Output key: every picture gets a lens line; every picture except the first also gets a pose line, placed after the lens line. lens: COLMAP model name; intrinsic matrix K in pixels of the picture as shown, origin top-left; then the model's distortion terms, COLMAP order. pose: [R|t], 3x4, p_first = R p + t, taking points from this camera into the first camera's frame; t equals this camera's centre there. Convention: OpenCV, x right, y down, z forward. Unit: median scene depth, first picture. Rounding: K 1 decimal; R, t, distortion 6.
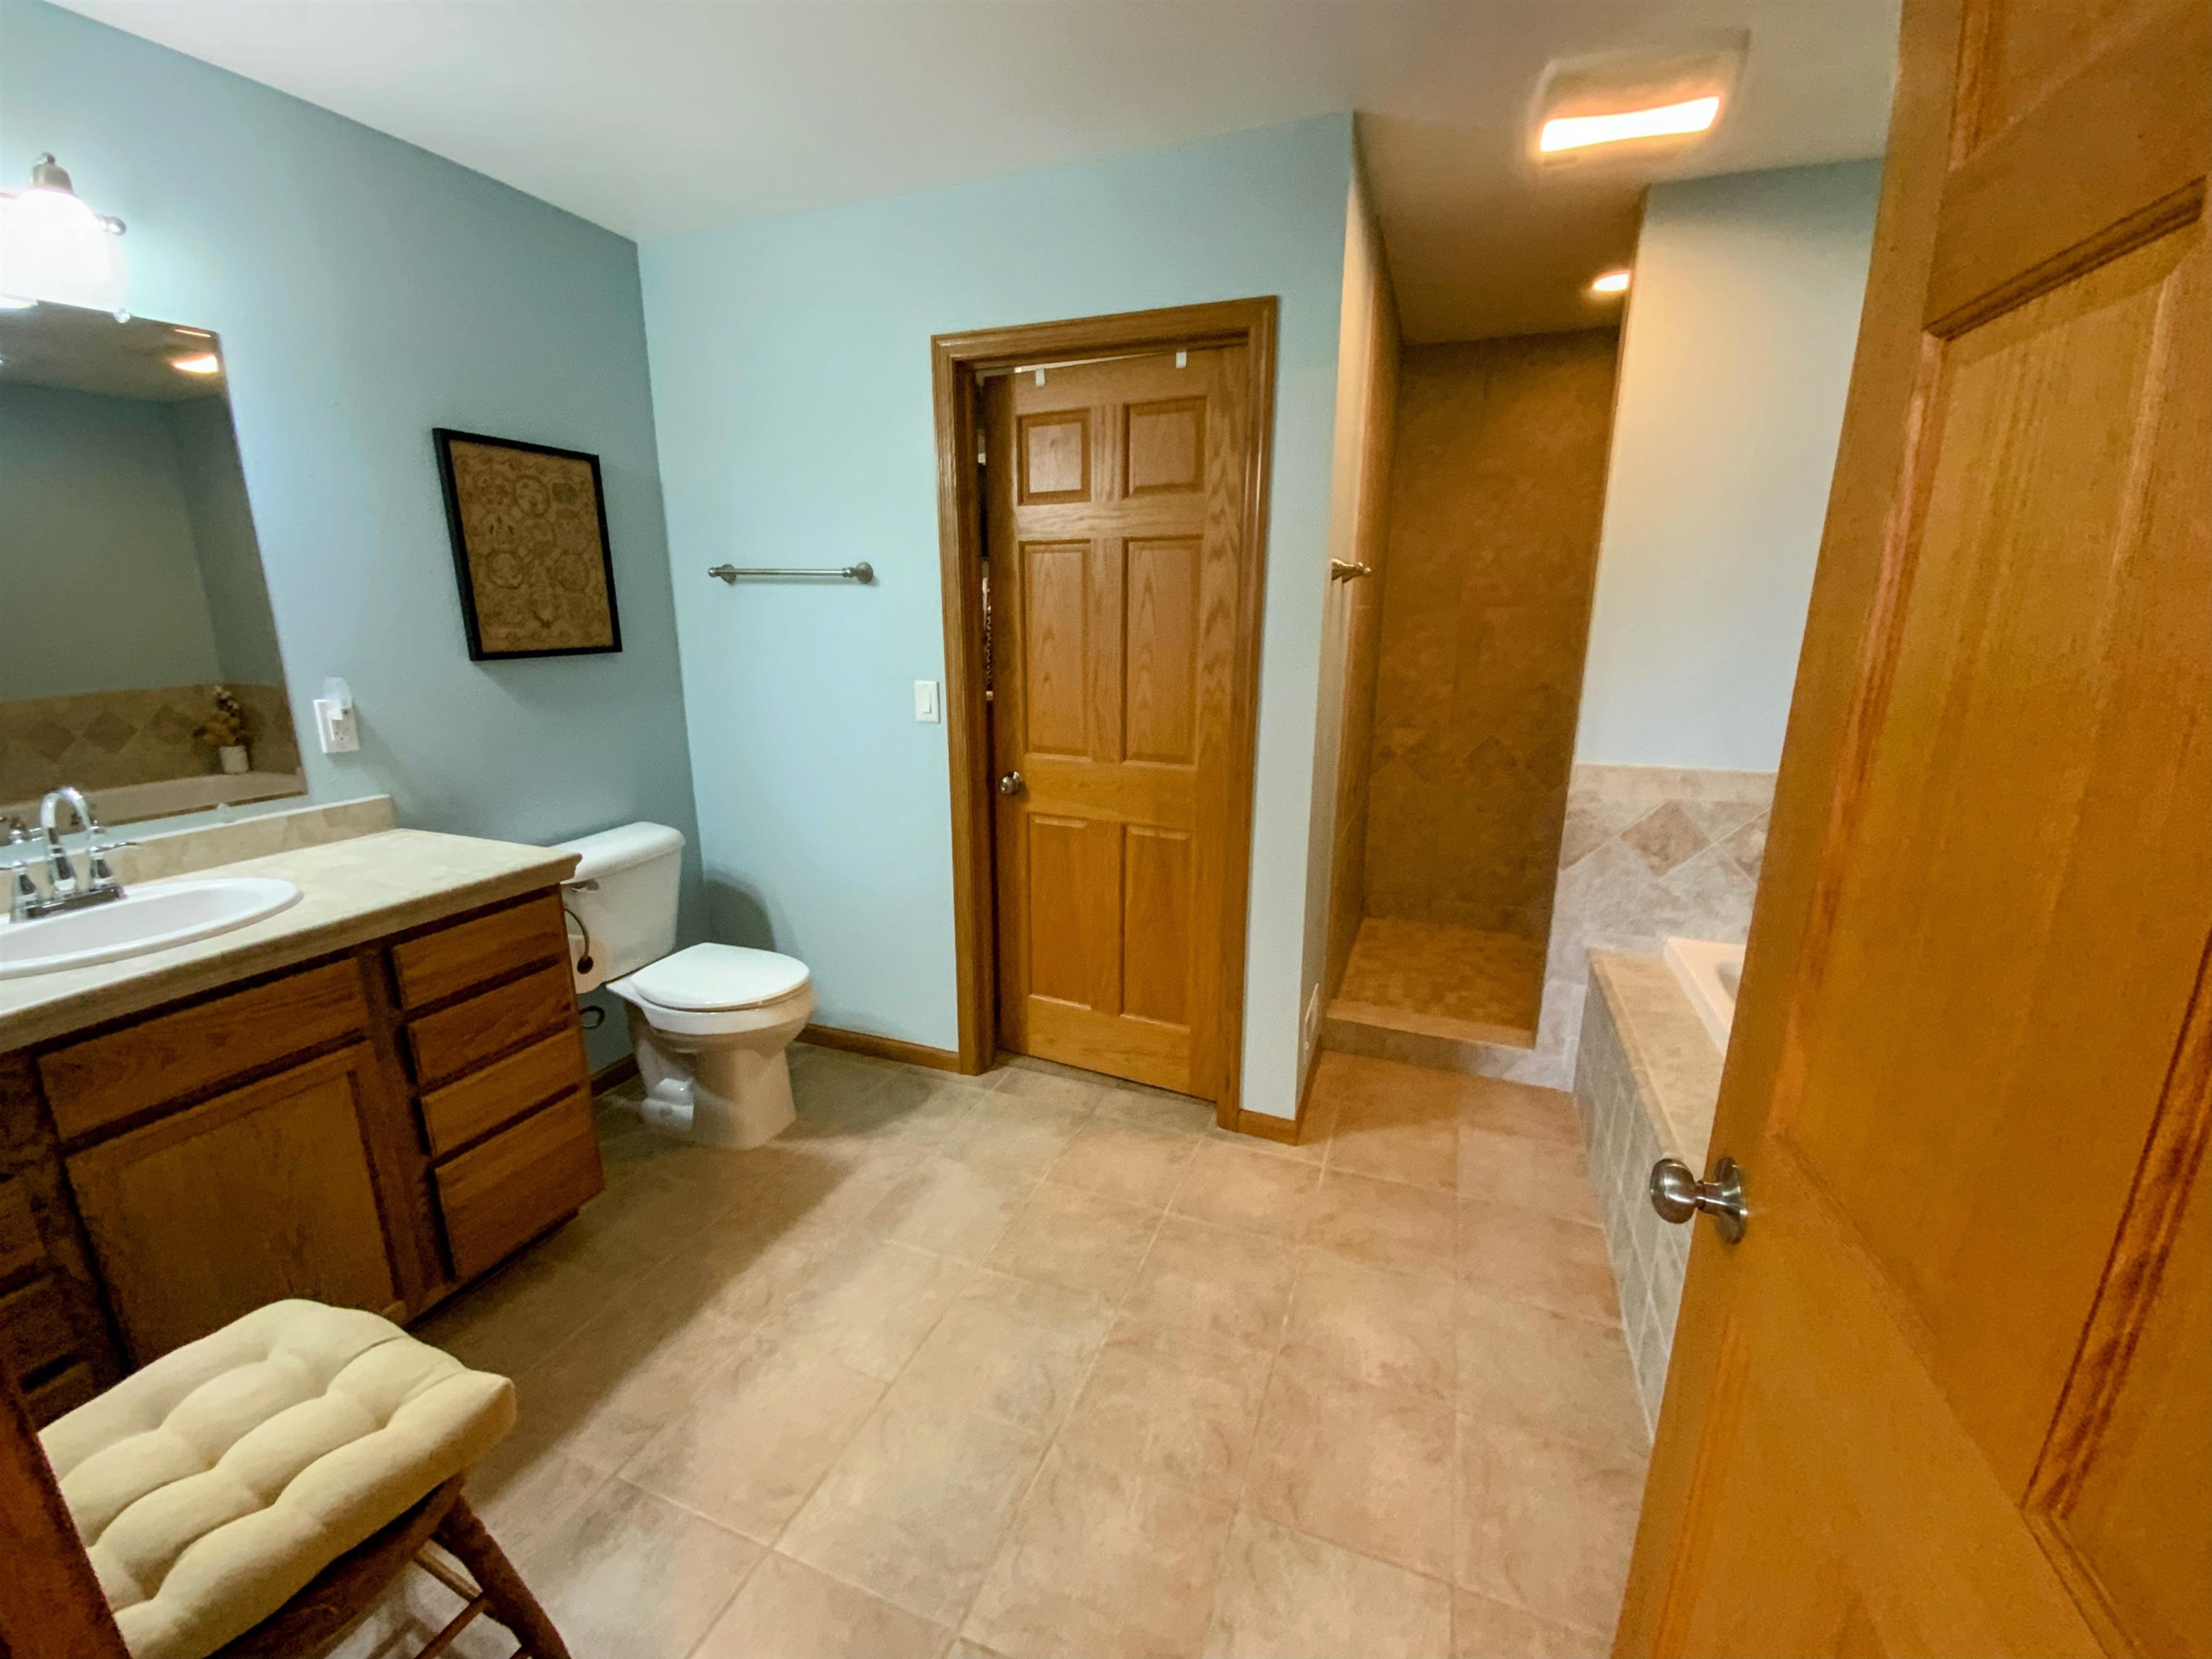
lens RADIAL K [[900.5, 0, 1095.0], [0, 900.5, 835.4], [0, 0, 1]] dist [0.011006, -0.008396]
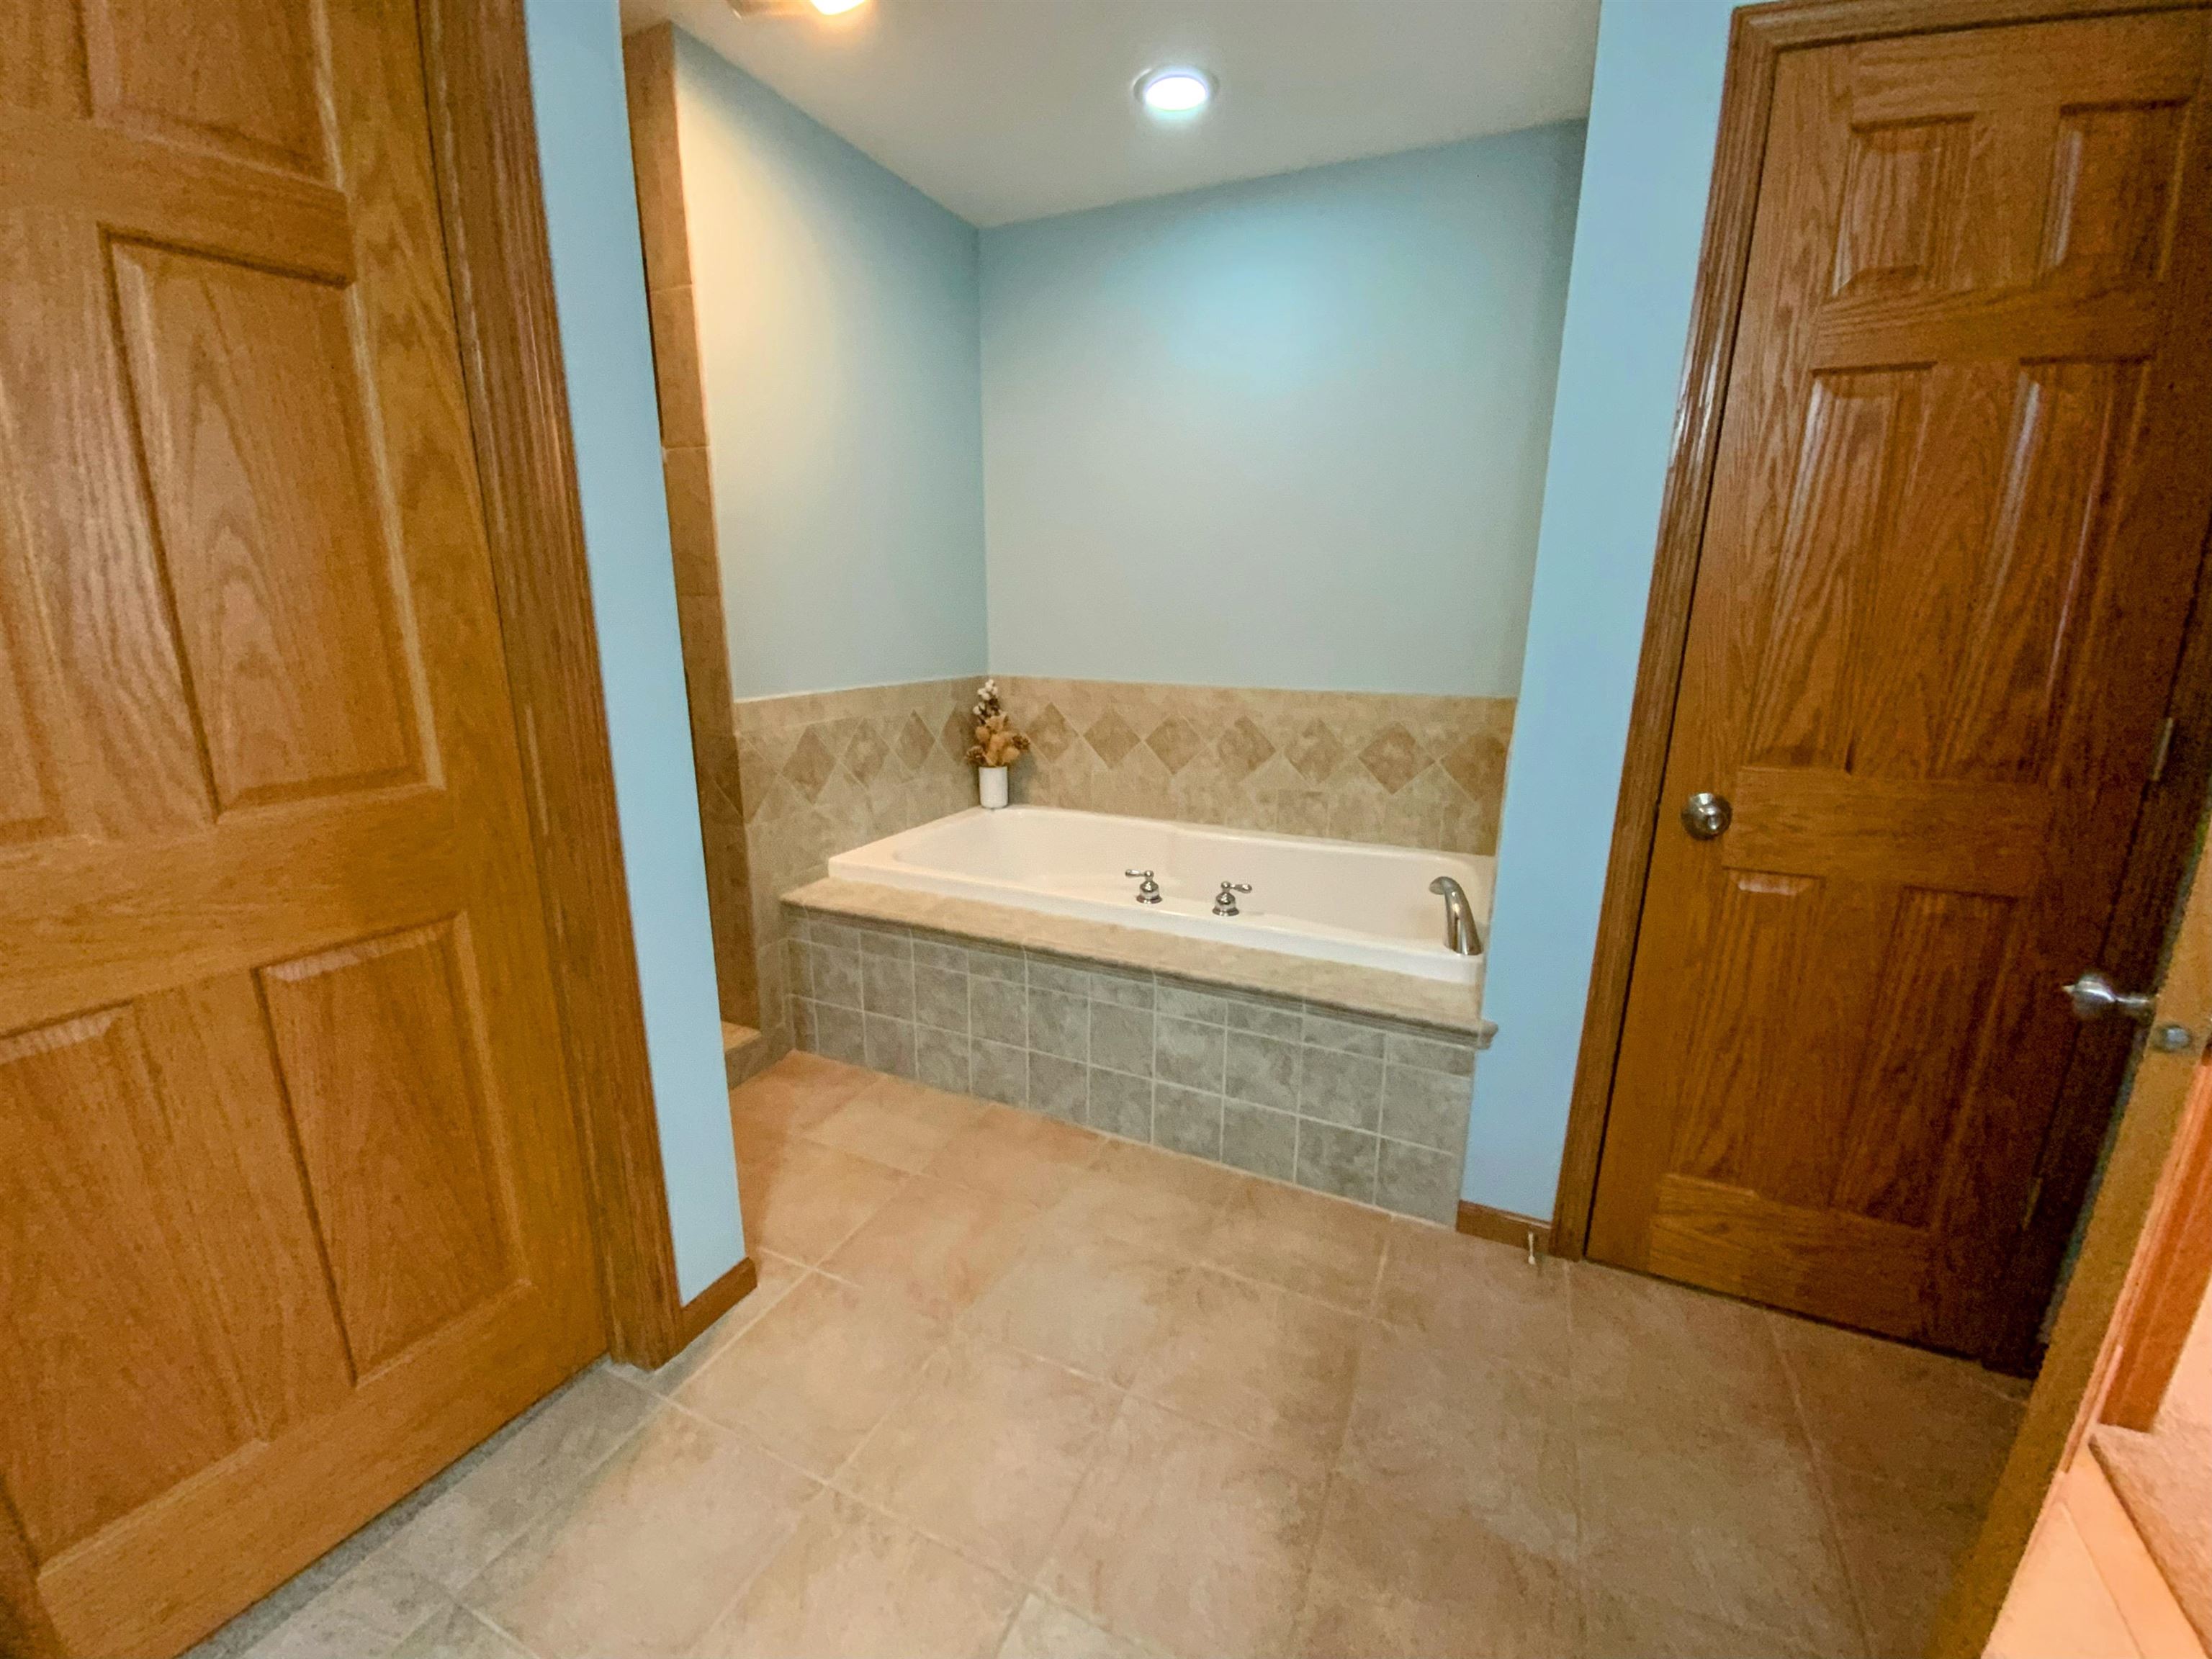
lens RADIAL K [[900.5, 0, 1103.7], [0, 900.5, 827.0], [0, 0, 1]] dist [0.011006, -0.008396]
pose [[0.039334, -0.237223, 0.970659, -0.347600], [0.227586, 0.948006, 0.222464, -0.079819], [-0.972963, 0.212158, 0.091277, 0.595473]]
